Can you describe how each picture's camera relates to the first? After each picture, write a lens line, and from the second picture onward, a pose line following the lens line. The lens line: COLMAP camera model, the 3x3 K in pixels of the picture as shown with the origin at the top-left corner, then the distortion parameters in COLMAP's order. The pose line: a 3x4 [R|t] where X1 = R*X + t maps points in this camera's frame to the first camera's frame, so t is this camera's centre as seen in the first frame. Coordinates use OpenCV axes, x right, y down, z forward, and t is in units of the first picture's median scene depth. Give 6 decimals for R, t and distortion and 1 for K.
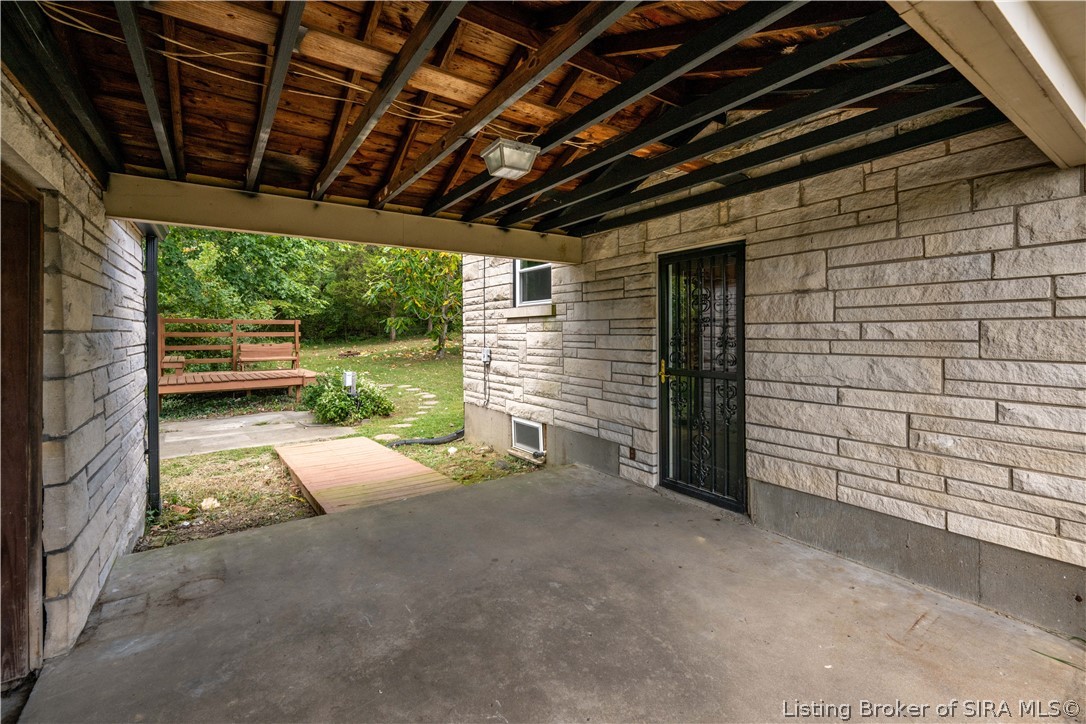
lens RADIAL K [[464.5, 0, 541.5], [0, 464.5, 333.0], [0, 0, 1]] dist [0.014665, 0.000106]
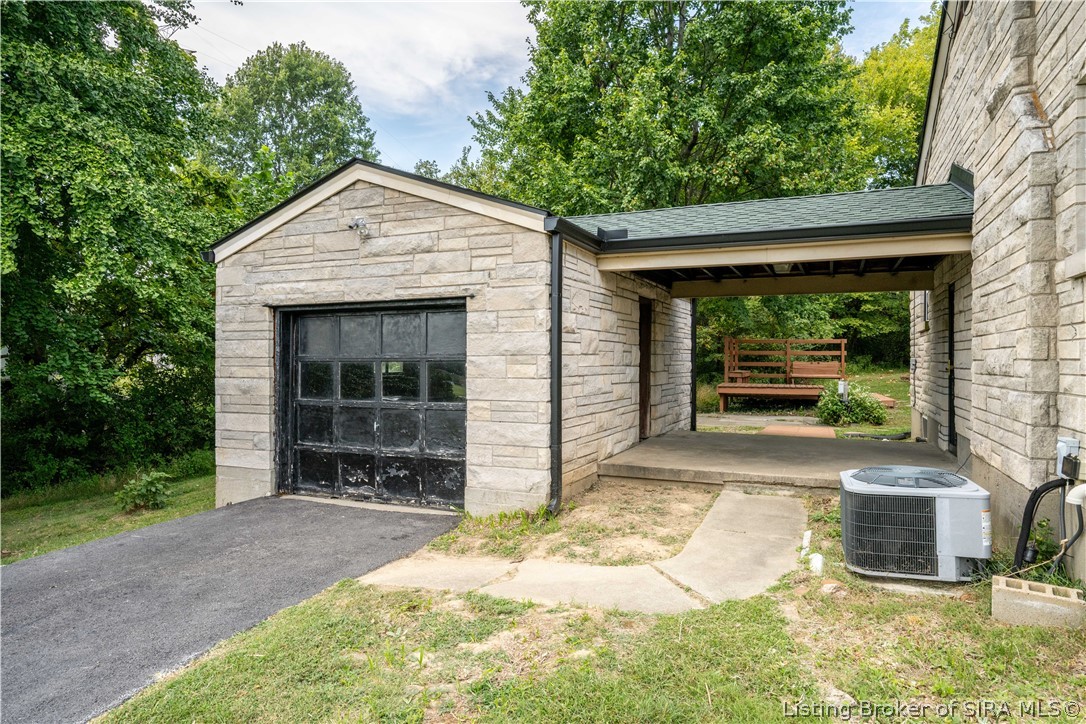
lens RADIAL K [[654.7, 0, 544.9], [0, 654.7, 358.9], [0, 0, 1]] dist [-0.000599, 0.000002]
pose [[0.520612, 0.009429, -0.853741, 0.518624], [-0.010429, 0.999935, 0.004684, 0.023115], [0.853729, 0.006465, 0.520677, -0.425301]]
